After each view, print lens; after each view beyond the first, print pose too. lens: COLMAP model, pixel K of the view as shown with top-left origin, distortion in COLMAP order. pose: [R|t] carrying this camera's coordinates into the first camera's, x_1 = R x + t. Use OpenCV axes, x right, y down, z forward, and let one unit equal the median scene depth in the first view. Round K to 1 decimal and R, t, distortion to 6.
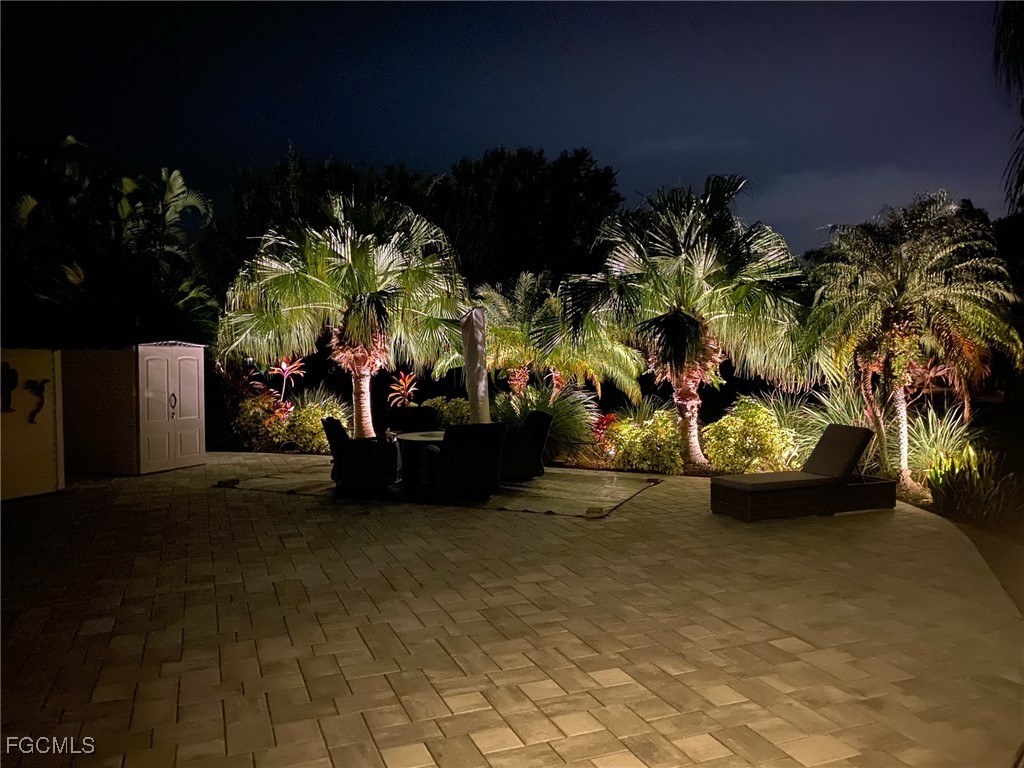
lens RADIAL K [[774.2, 0, 512.0], [0, 774.2, 384.0], [0, 0, 1]] dist [0.039682, -0.057338]
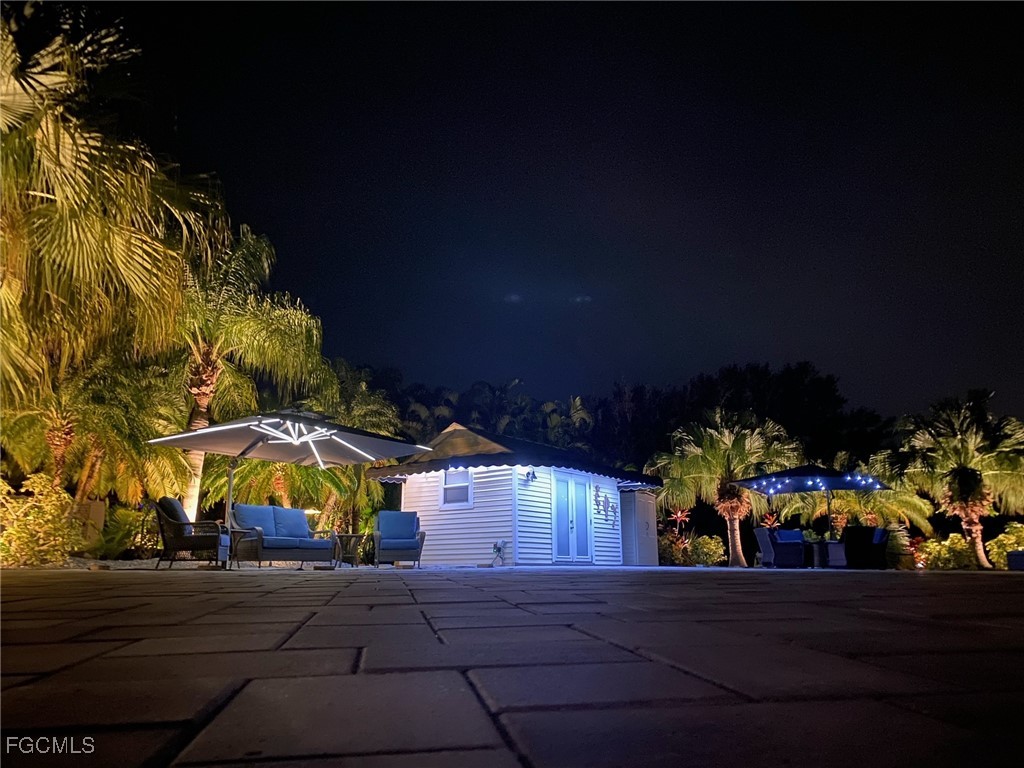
lens RADIAL K [[774.2, 0, 512.0], [0, 774.2, 384.0], [0, 0, 1]] dist [0.039682, -0.057338]
pose [[0.975066, -0.041699, -0.217961, -0.327547], [-0.016403, 0.965957, -0.258182, 0.164144], [0.221307, 0.255320, 0.941188, -0.770960]]
